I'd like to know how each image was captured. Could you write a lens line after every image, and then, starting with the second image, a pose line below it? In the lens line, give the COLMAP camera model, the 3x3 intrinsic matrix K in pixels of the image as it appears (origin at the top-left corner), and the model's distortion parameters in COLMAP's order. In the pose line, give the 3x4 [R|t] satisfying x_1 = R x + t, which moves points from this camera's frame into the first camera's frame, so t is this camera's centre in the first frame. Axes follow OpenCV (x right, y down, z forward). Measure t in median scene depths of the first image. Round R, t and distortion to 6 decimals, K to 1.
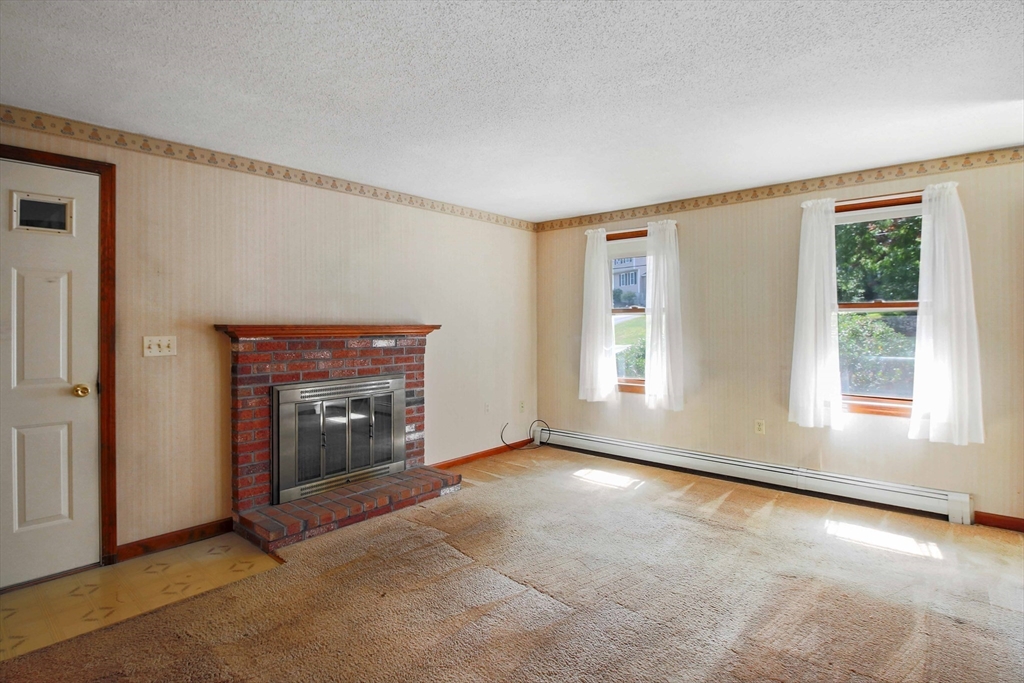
lens RADIAL K [[531.2, 0, 511.2], [0, 531.2, 320.5], [0, 0, 1]] dist [-0.003010, -0.012001]
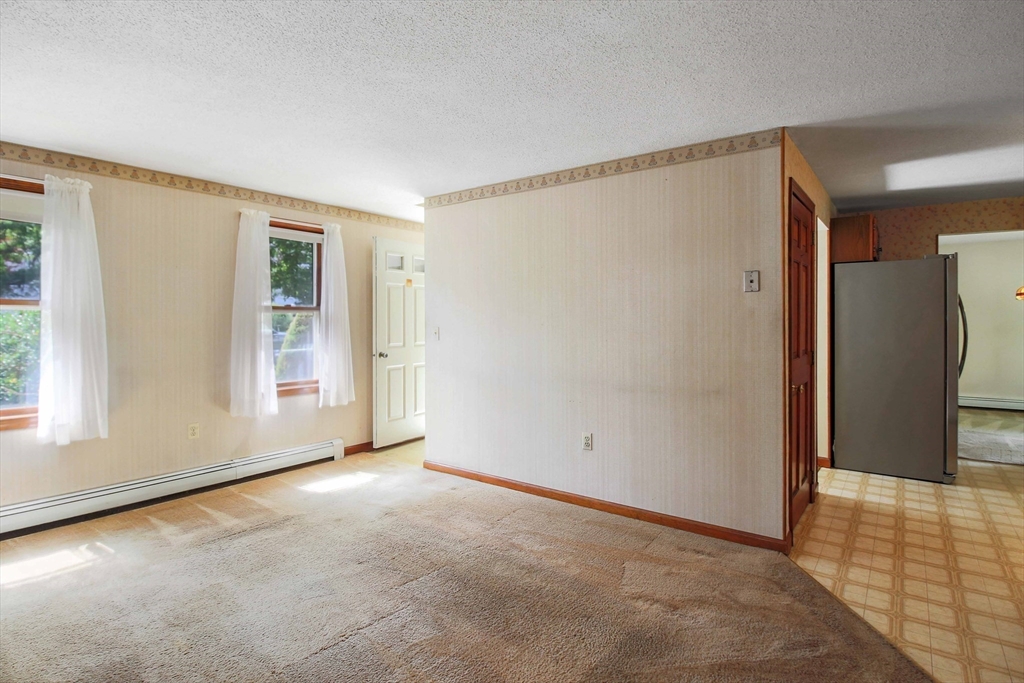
lens RADIAL K [[531.2, 0, 511.2], [0, 531.2, 320.5], [0, 0, 1]] dist [-0.003010, -0.012001]
pose [[-0.086124, -0.001127, 0.996284, -0.575640], [-0.008175, 0.999966, 0.000424, -0.003157], [-0.996251, -0.008108, -0.086130, 0.567904]]
